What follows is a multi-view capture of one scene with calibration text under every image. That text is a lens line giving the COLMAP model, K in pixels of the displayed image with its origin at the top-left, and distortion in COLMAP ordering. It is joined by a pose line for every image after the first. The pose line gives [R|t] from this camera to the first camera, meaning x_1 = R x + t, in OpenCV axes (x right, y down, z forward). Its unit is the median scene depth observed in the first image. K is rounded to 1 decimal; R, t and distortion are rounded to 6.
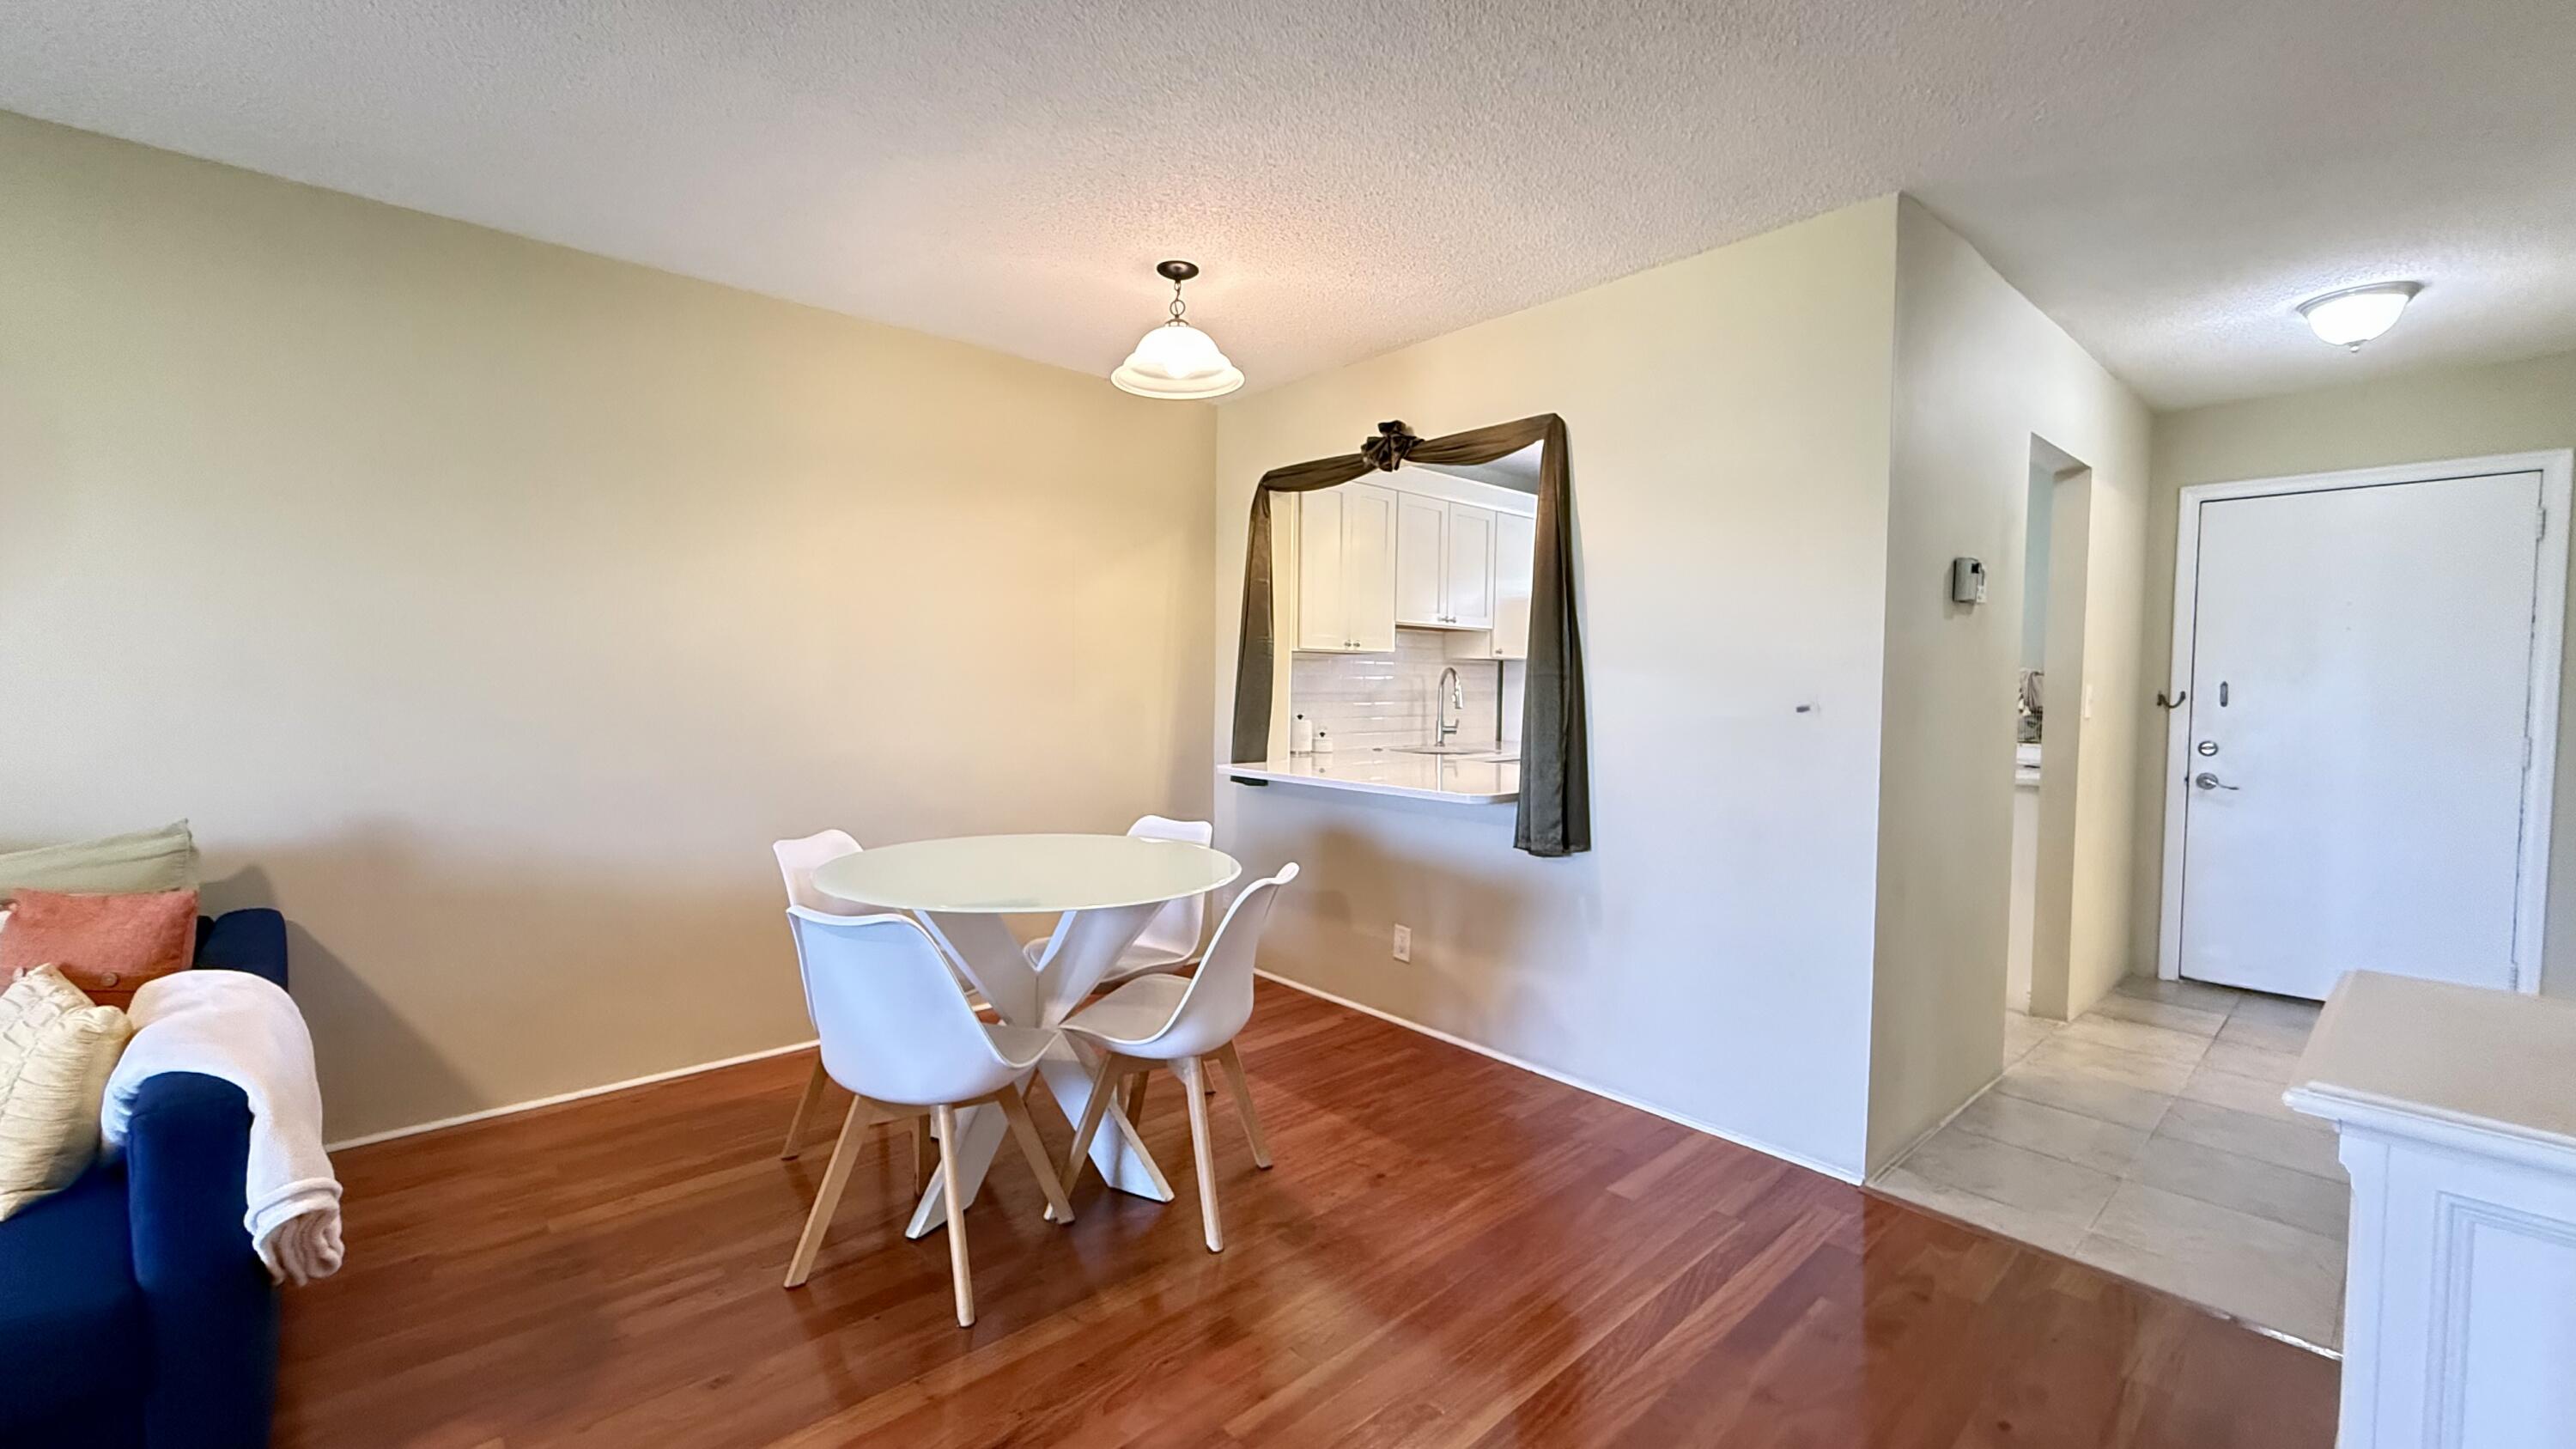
lens RADIAL K [[1027.6, 0, 1281.3], [0, 1027.6, 723.2], [0, 0, 1]] dist [0.000114, 0.000258]
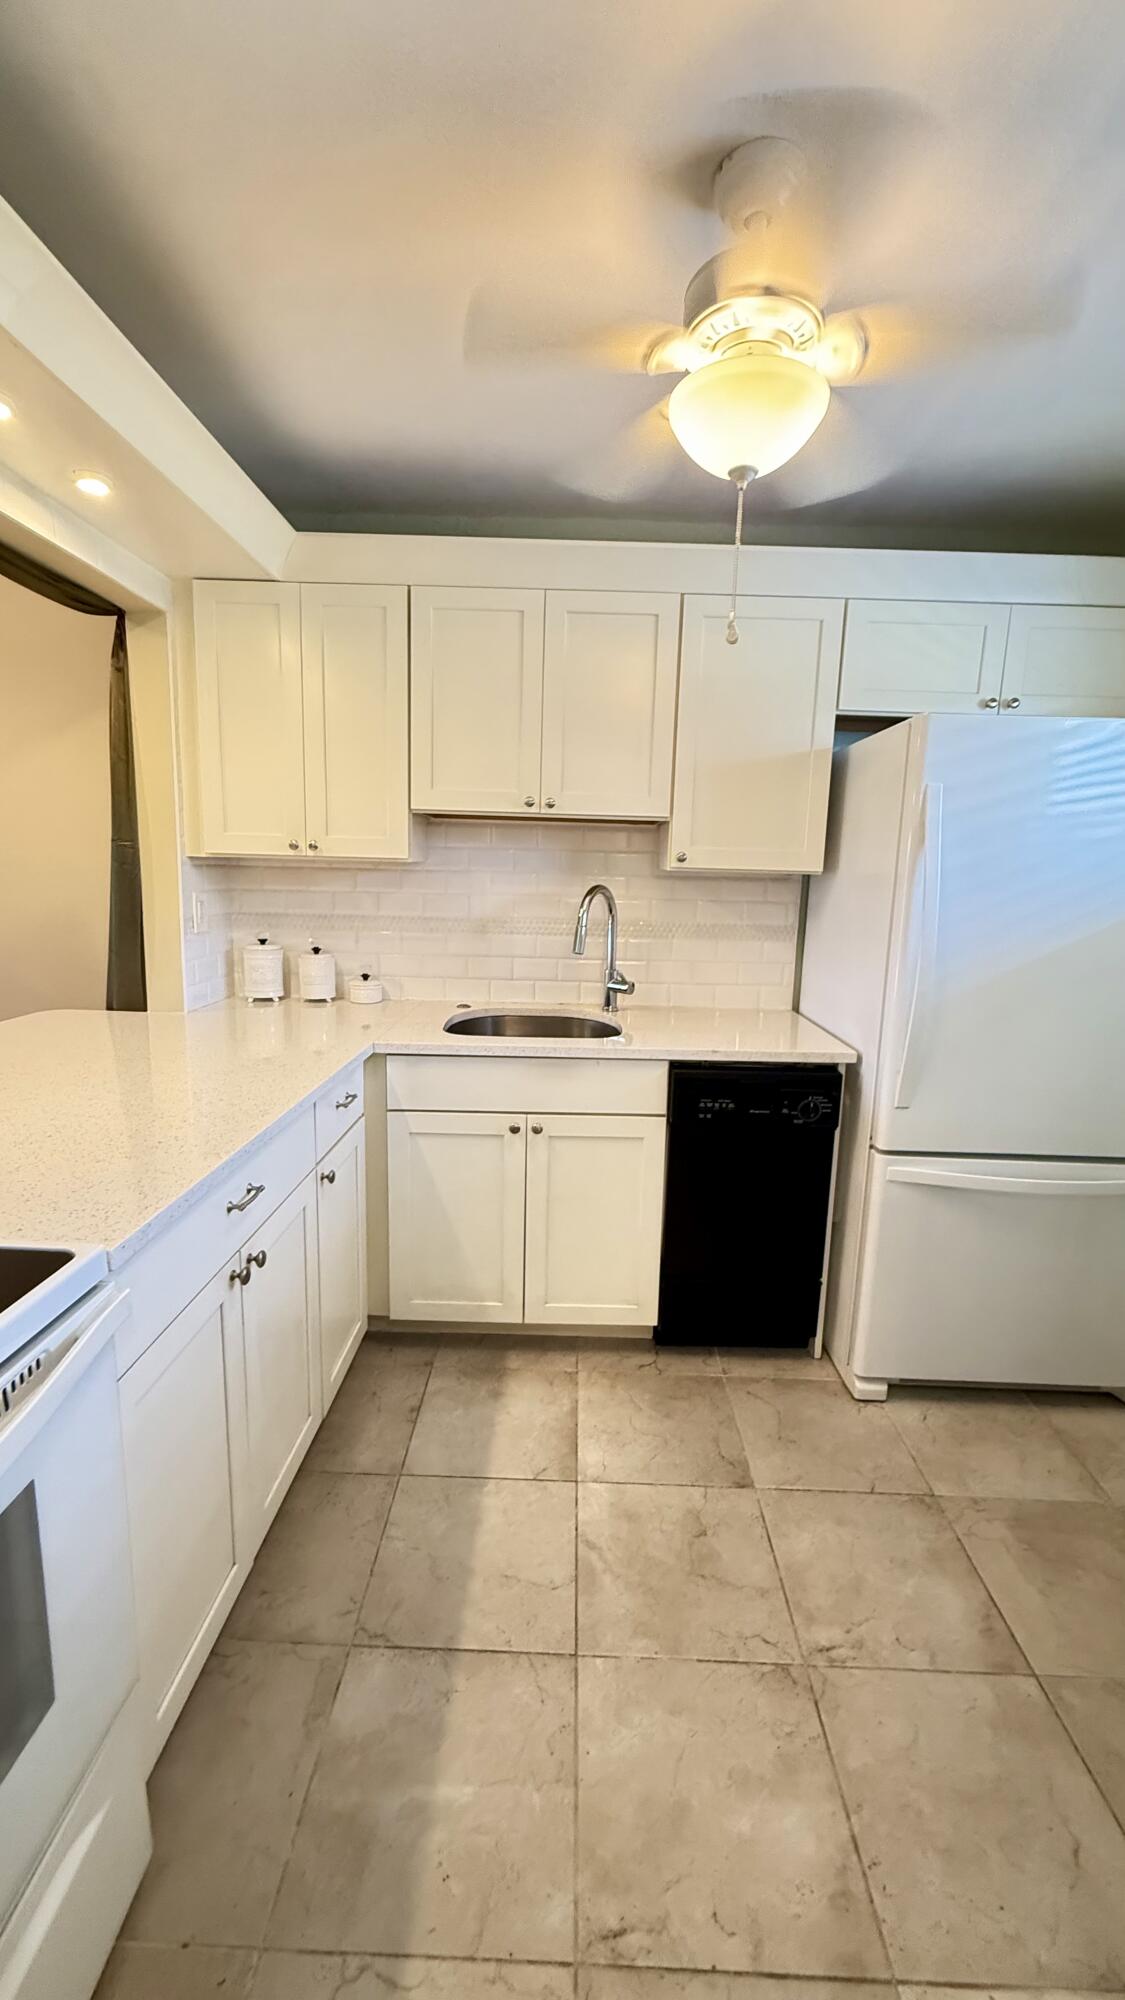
lens RADIAL K [[797.7, 0, 561.1], [0, 797.7, 996.4], [0, 0, 1]] dist [0.000114, 0.000258]
pose [[0.734882, 0.117401, -0.667956, 0.690067], [-0.046652, 0.991321, 0.122909, -0.067528], [0.676588, -0.059162, 0.733981, 0.942946]]
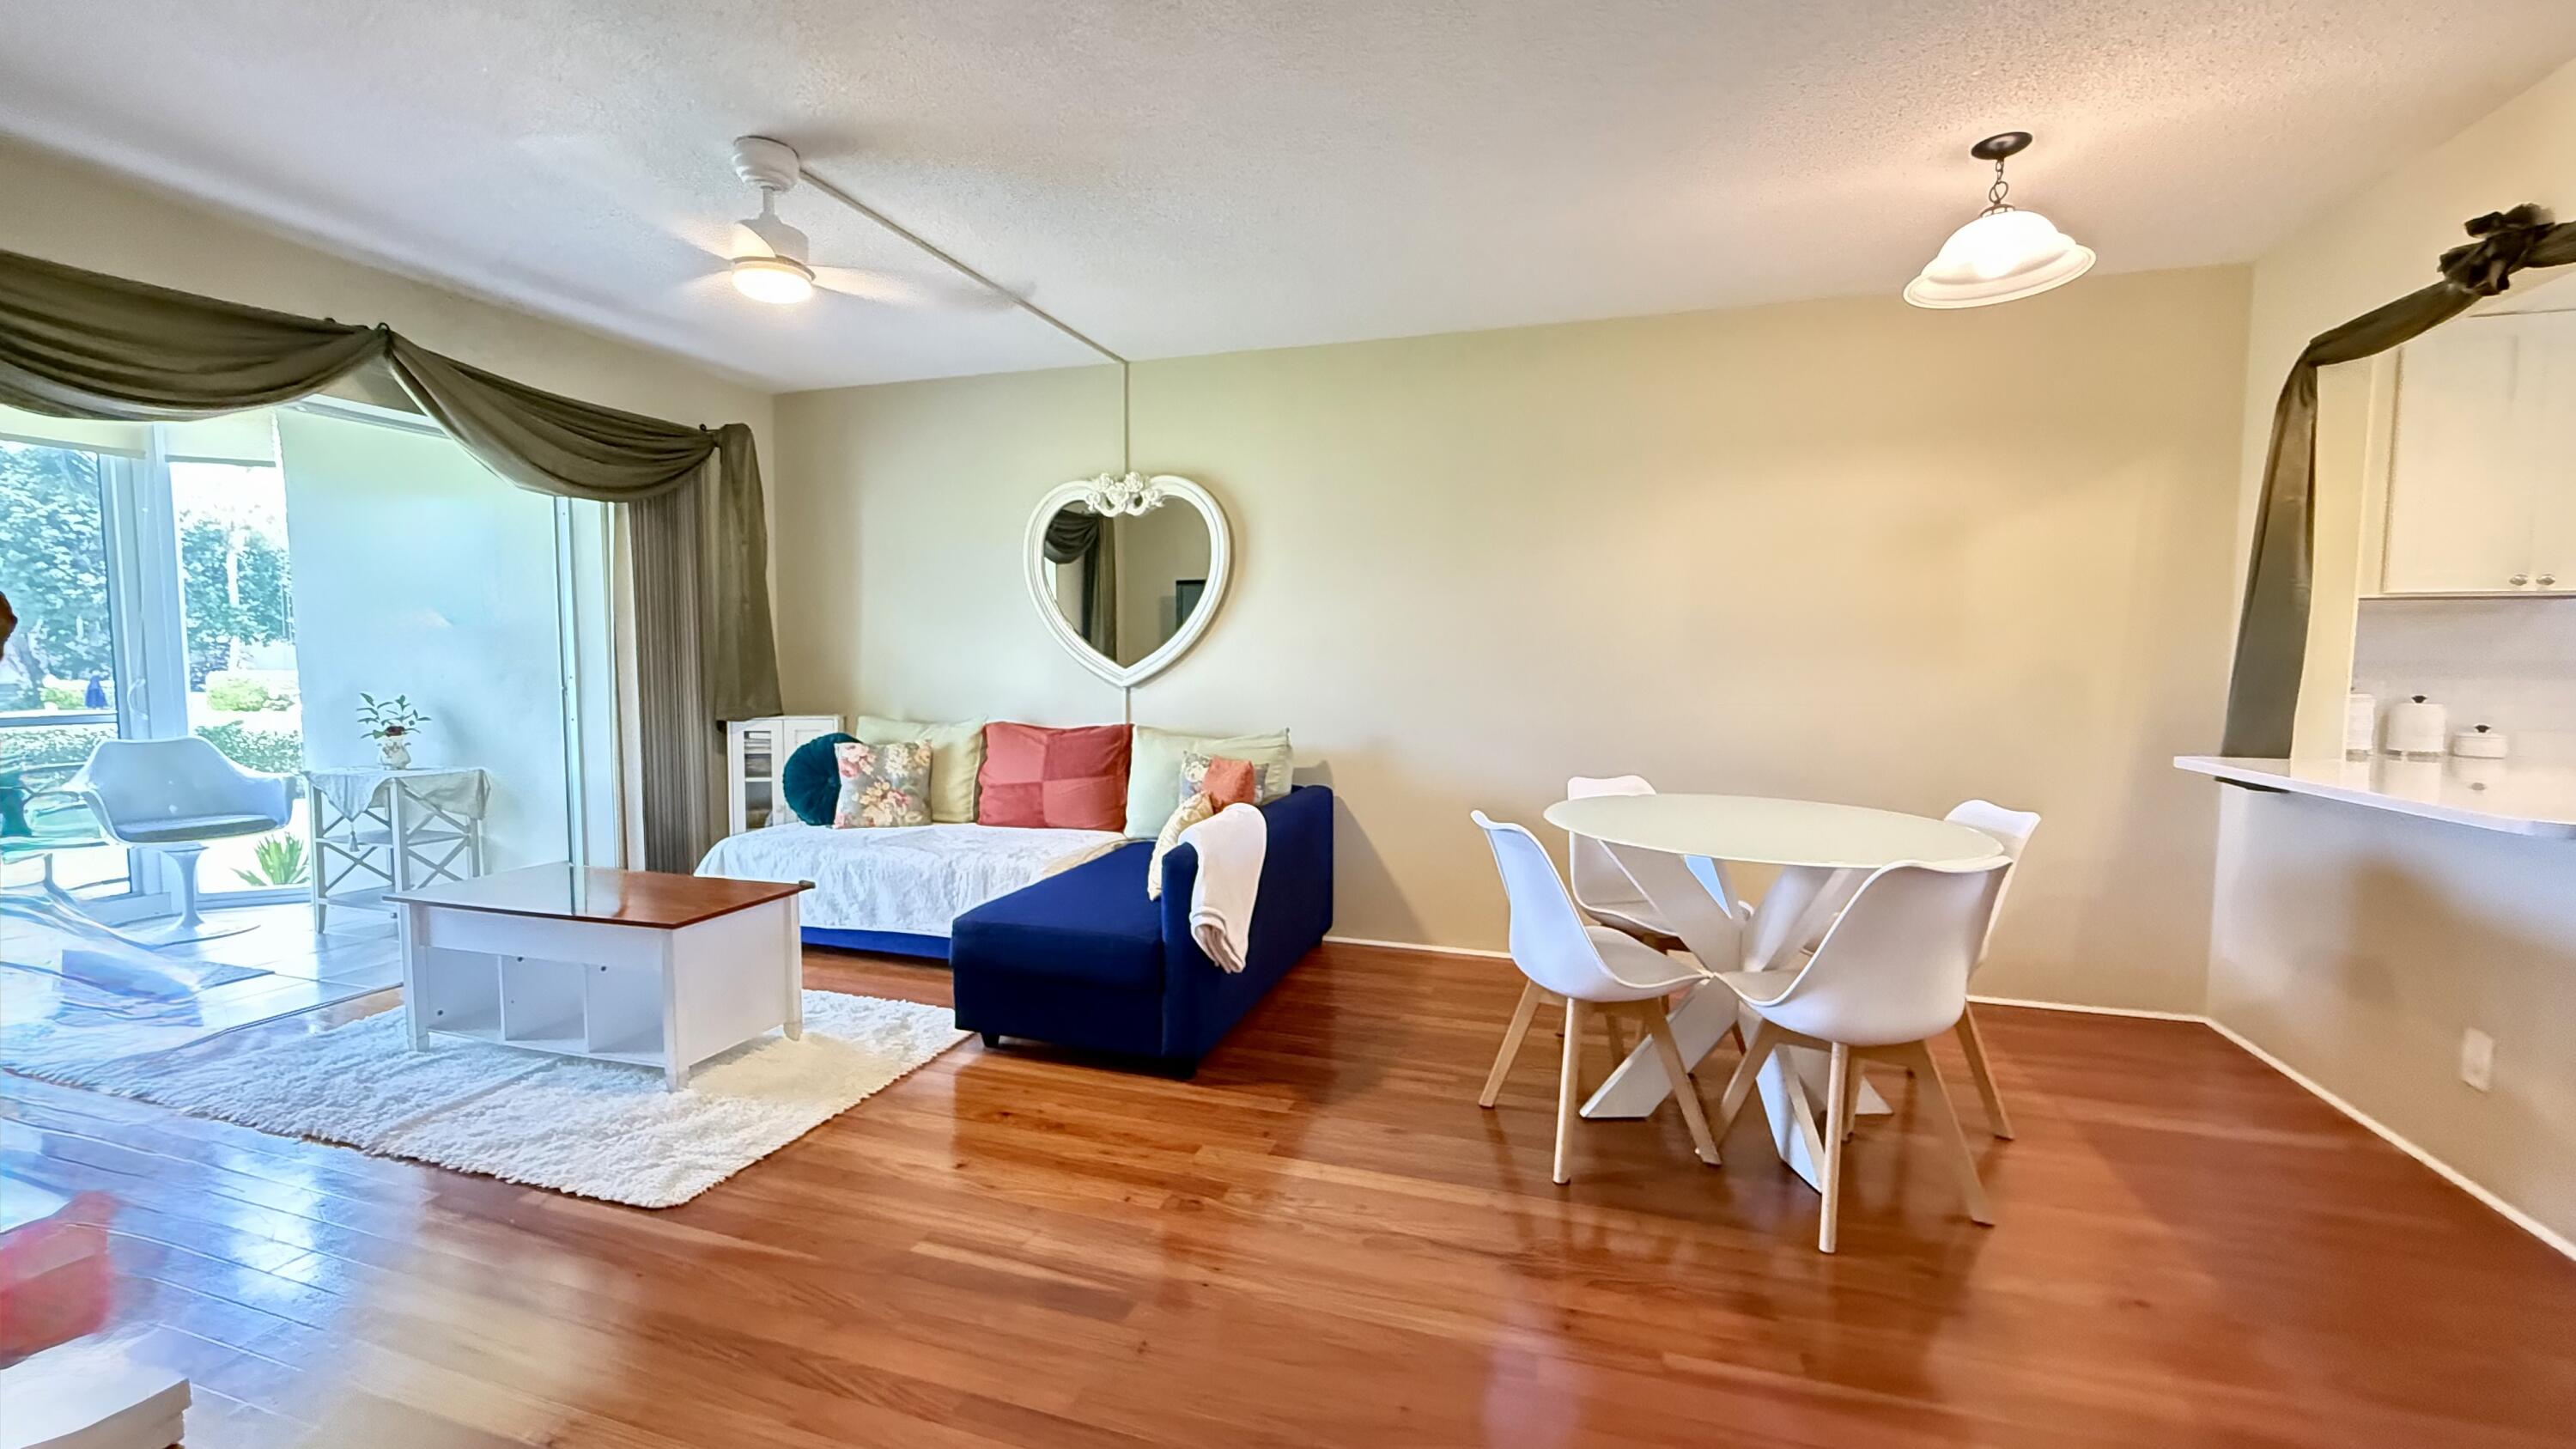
lens RADIAL K [[1027.6, 0, 1284.7], [0, 1027.6, 726.6], [0, 0, 1]] dist [0.000114, 0.000258]
pose [[0.504168, 0.049120, -0.862207, 0.291525], [-0.035154, 0.998721, 0.036341, 0.016930], [0.862890, 0.011988, 0.505250, 0.068501]]
